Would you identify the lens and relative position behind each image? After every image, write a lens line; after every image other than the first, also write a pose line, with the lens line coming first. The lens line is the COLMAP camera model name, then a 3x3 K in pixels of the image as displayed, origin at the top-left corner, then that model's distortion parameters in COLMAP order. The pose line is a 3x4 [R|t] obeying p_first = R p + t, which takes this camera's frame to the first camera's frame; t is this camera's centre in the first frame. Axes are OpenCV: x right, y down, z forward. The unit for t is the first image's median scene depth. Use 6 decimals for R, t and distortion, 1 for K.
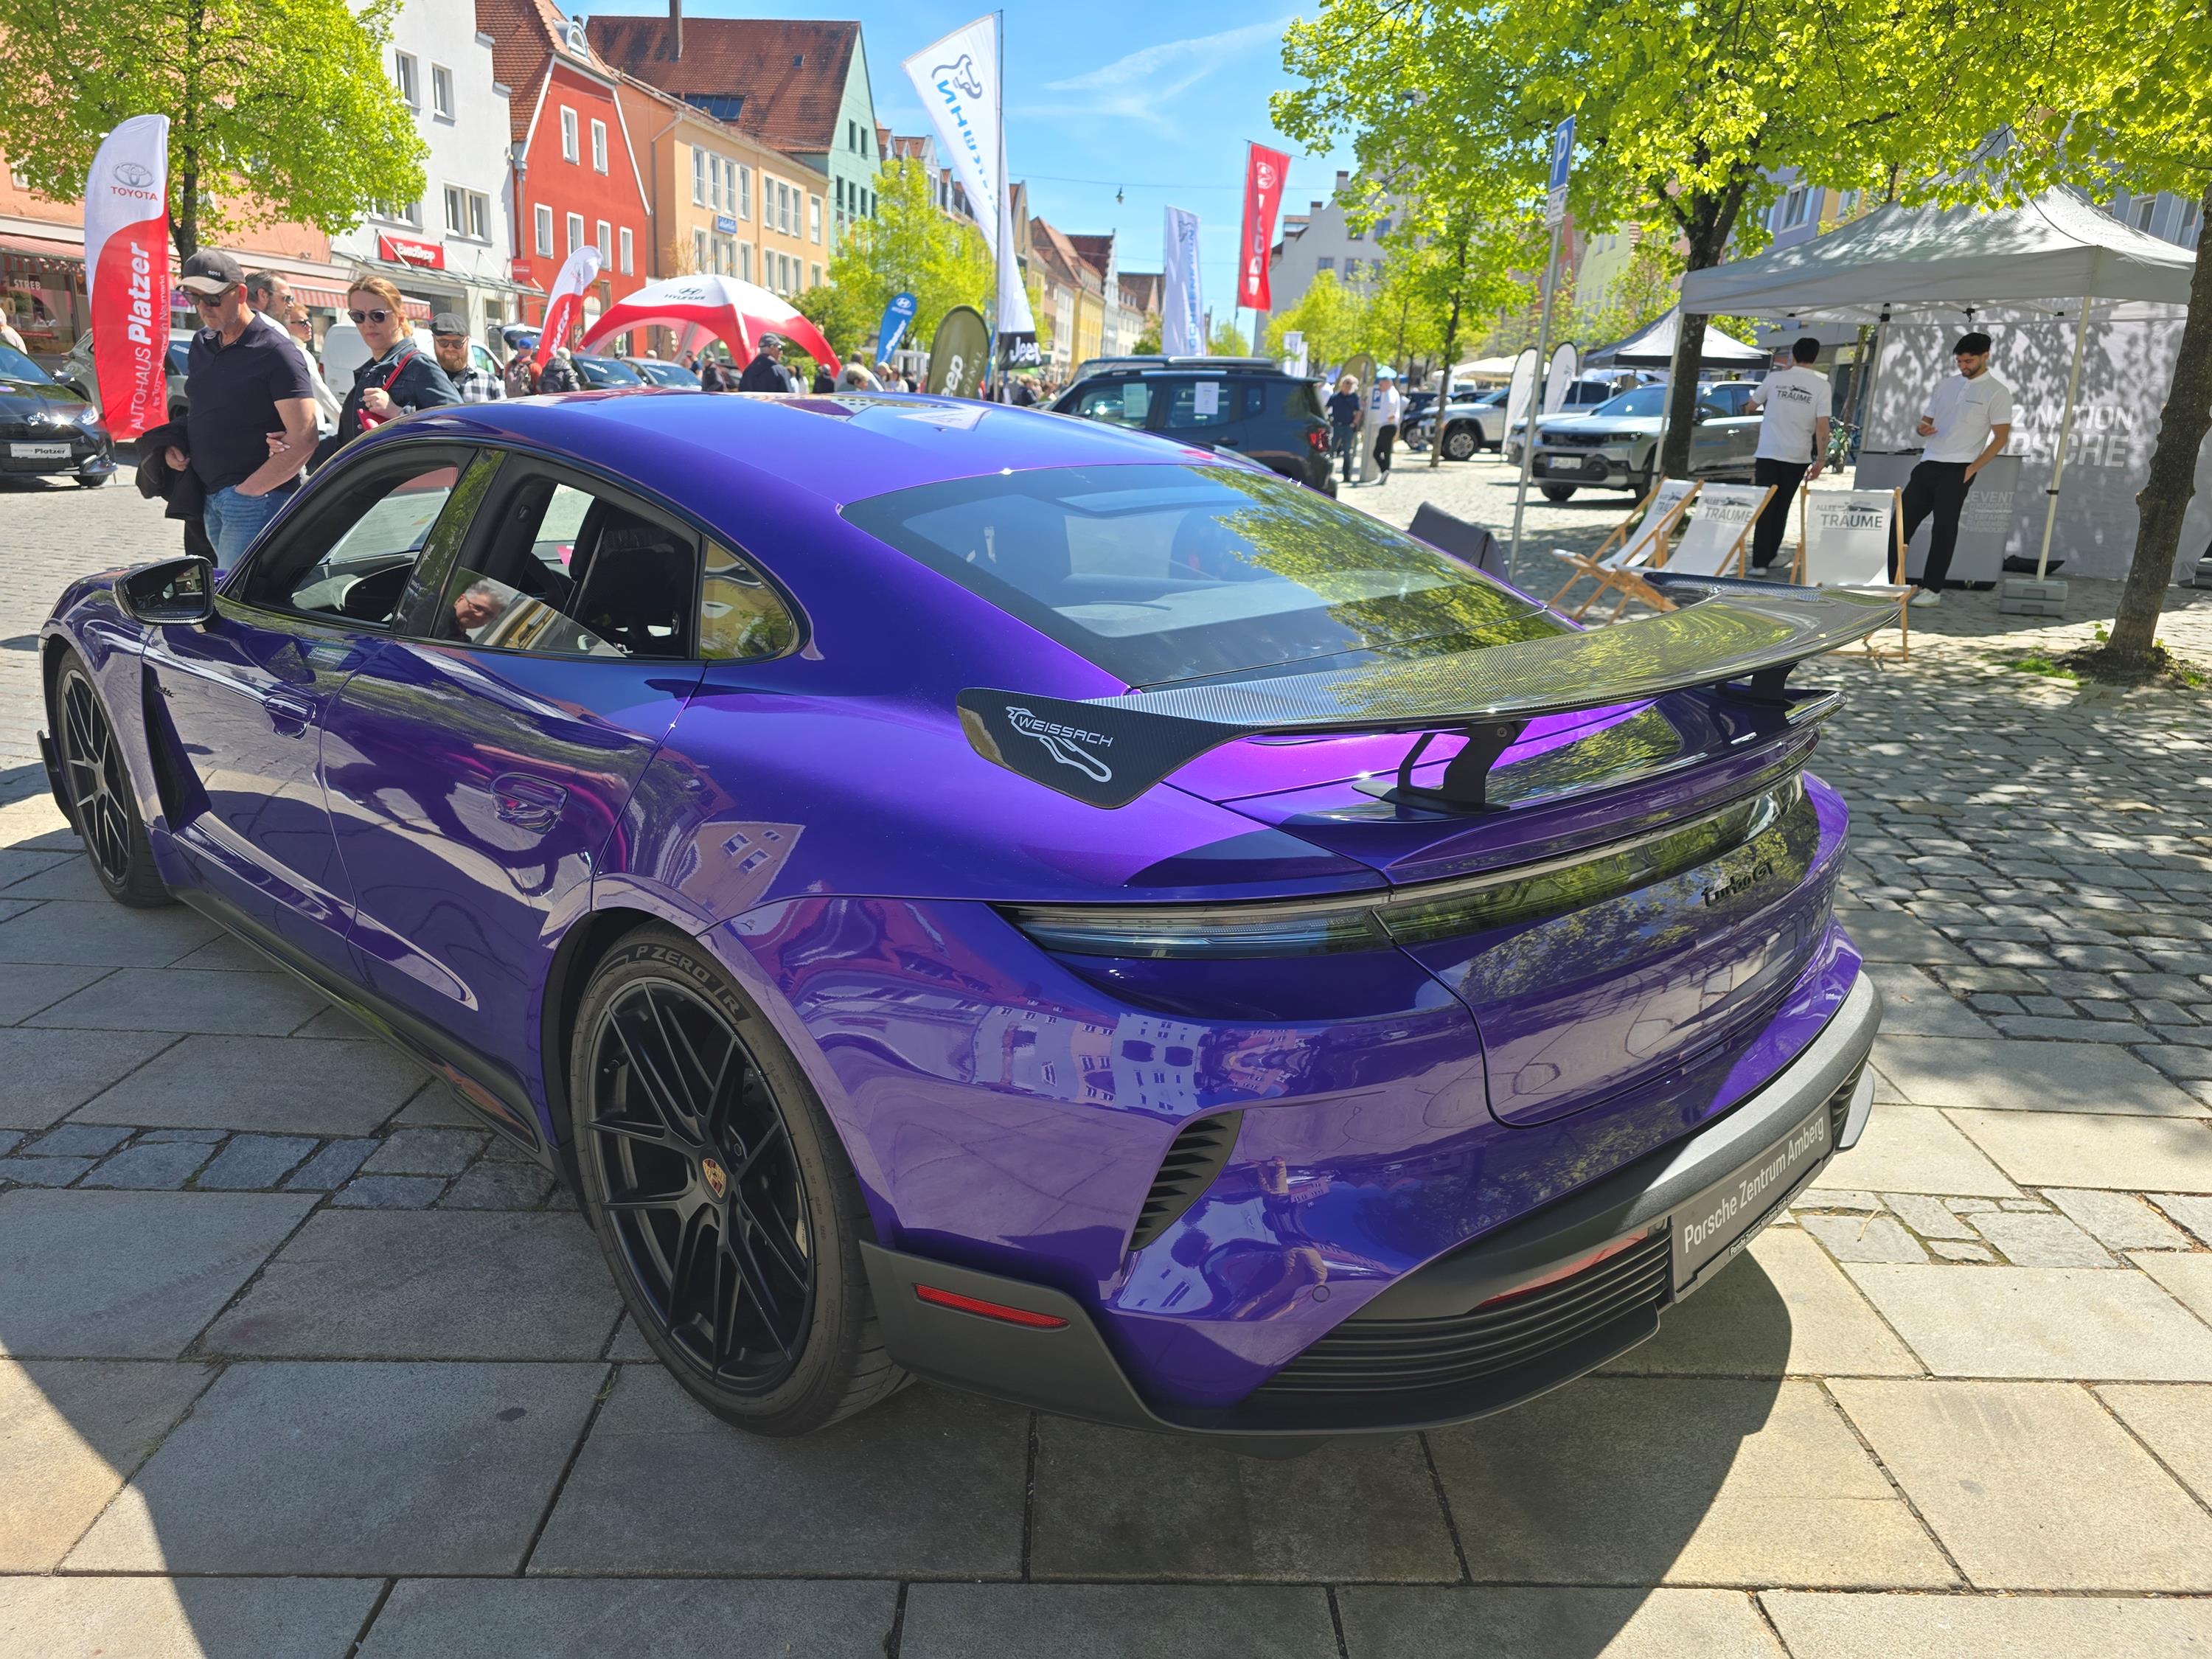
lens RADIAL K [[1513.7, 0, 1091.0], [0, 1513.7, 851.0], [0, 0, 1]] dist [0.048789, -0.043706]
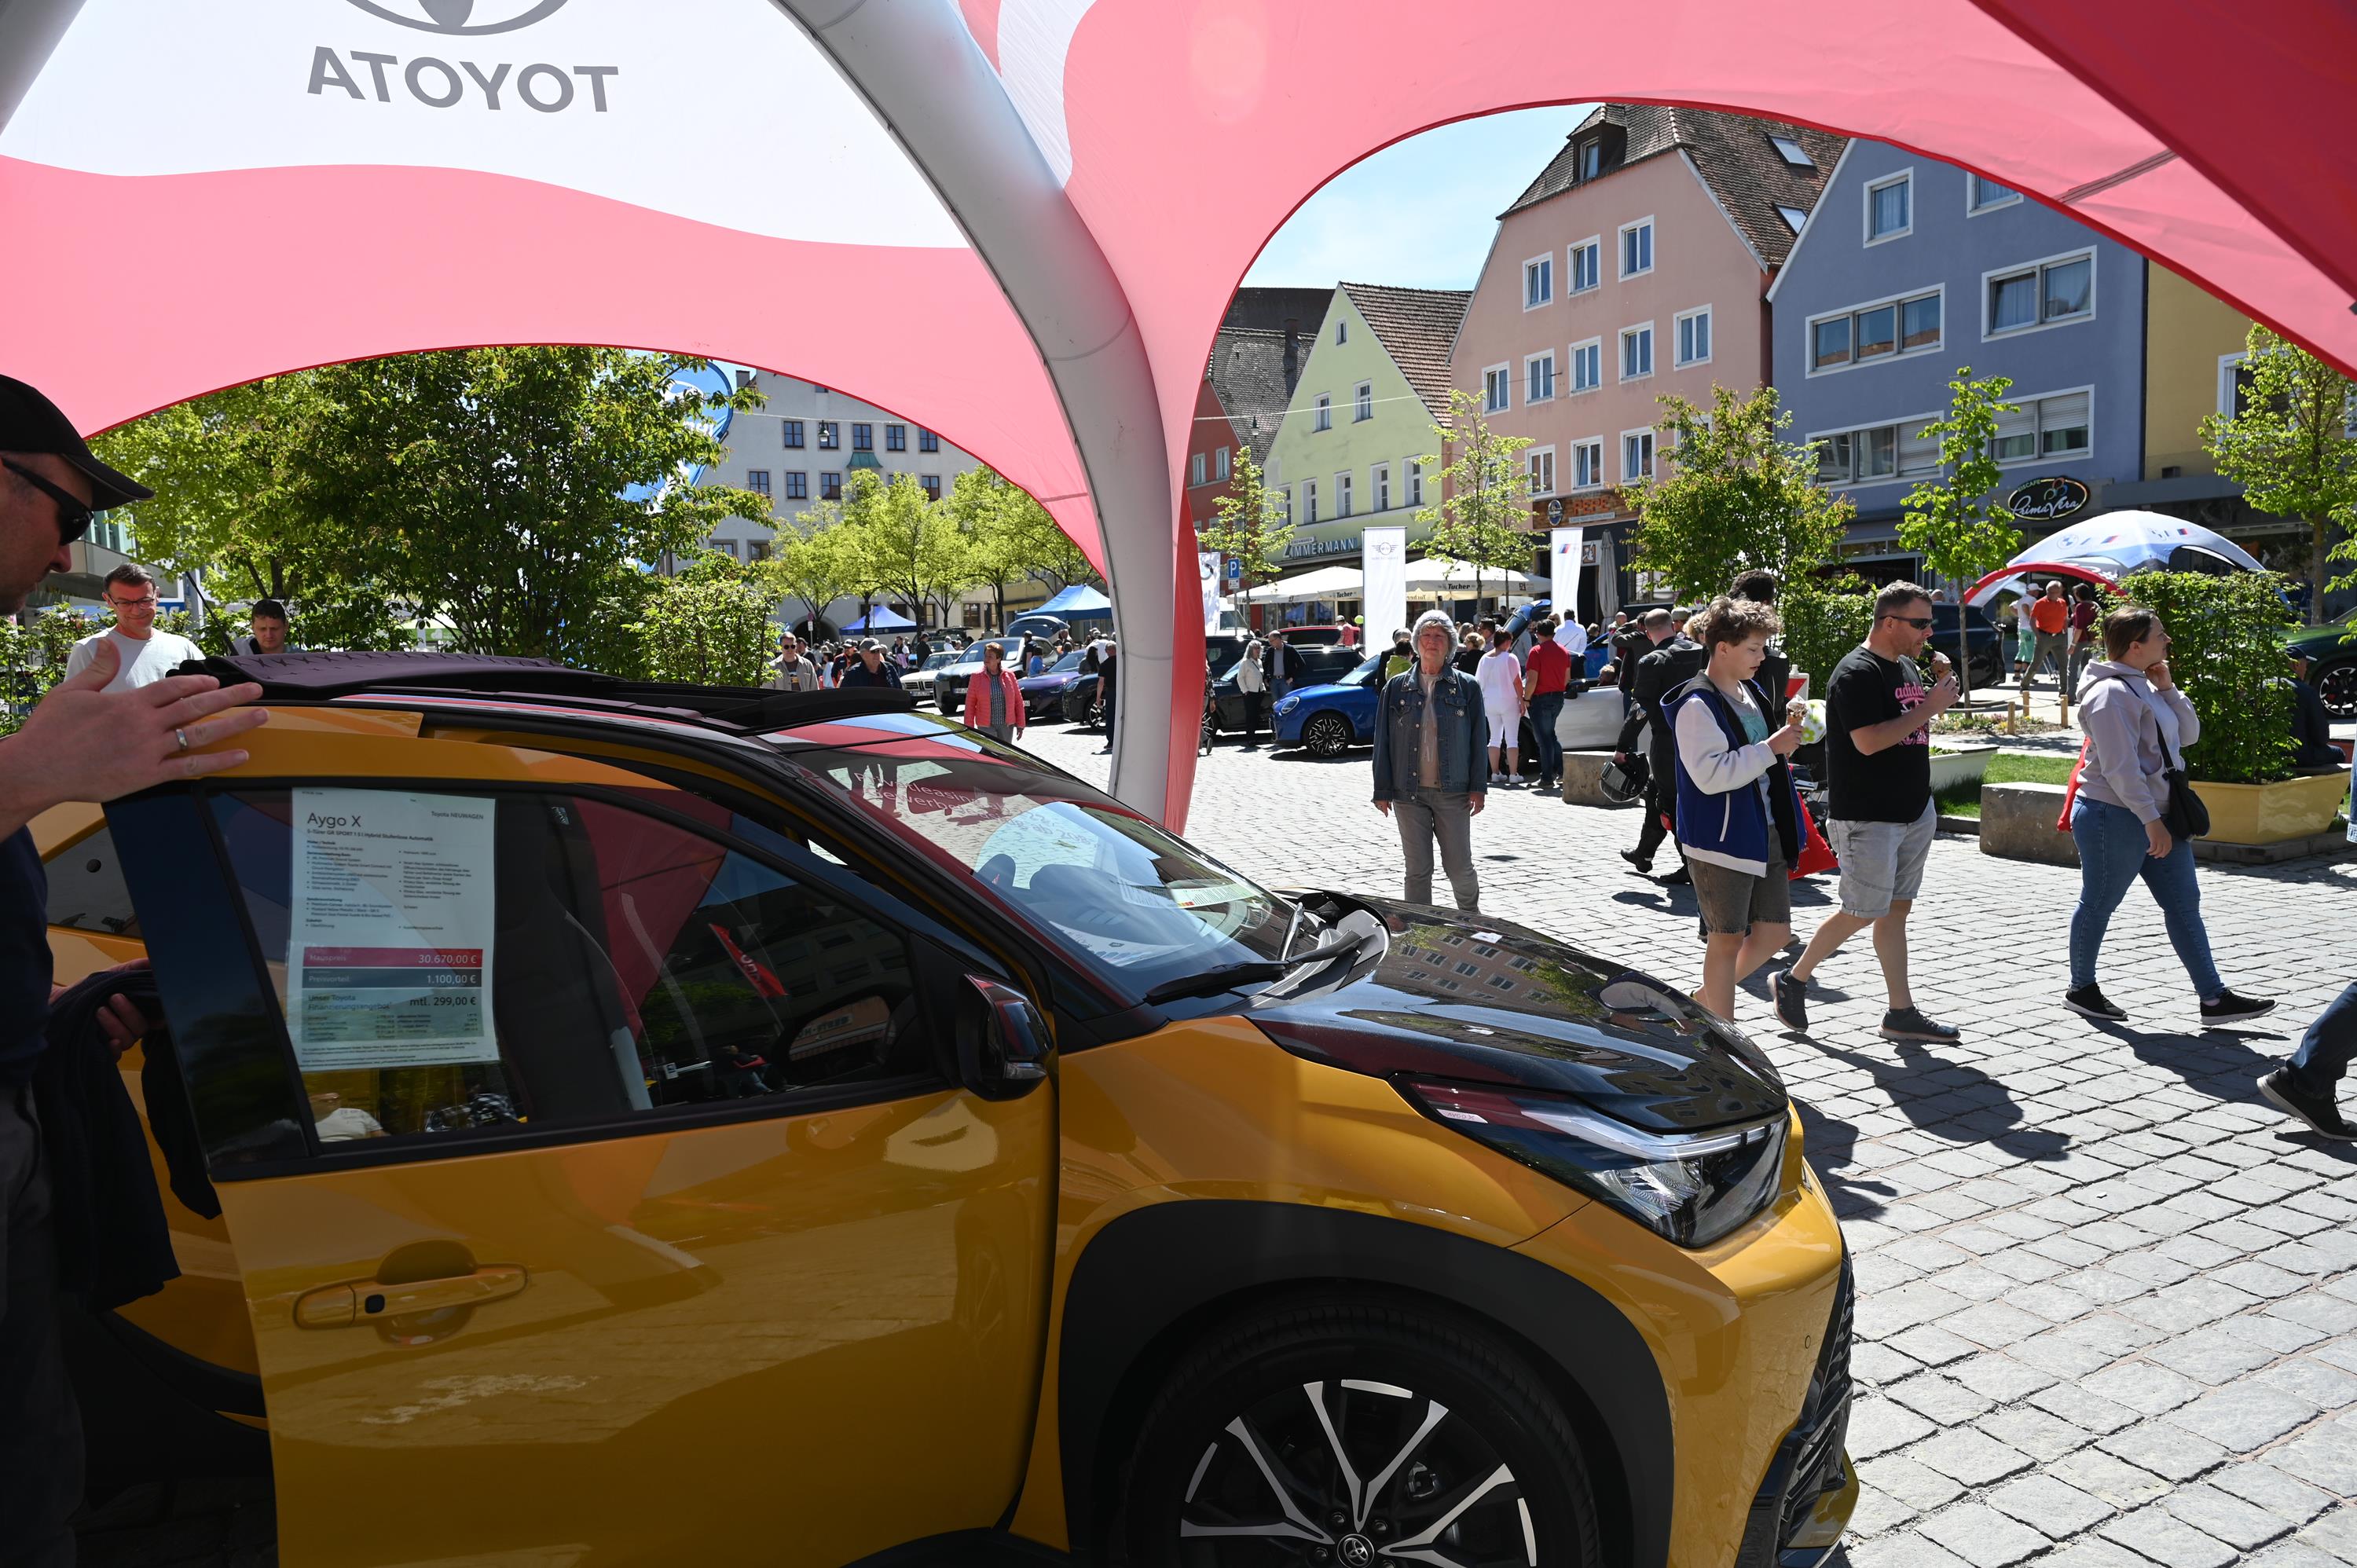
lens RADIAL K [[1574.4, 0, 1182.9], [0, 1574.4, 791.9], [0, 0, 1]] dist [-0.011170, 0.004524]
pose [[0.847376, -0.120339, 0.517177, -0.225660], [0.218351, 0.966792, -0.132802, -0.264526], [-0.484021, 0.225460, 0.845512, 0.823798]]
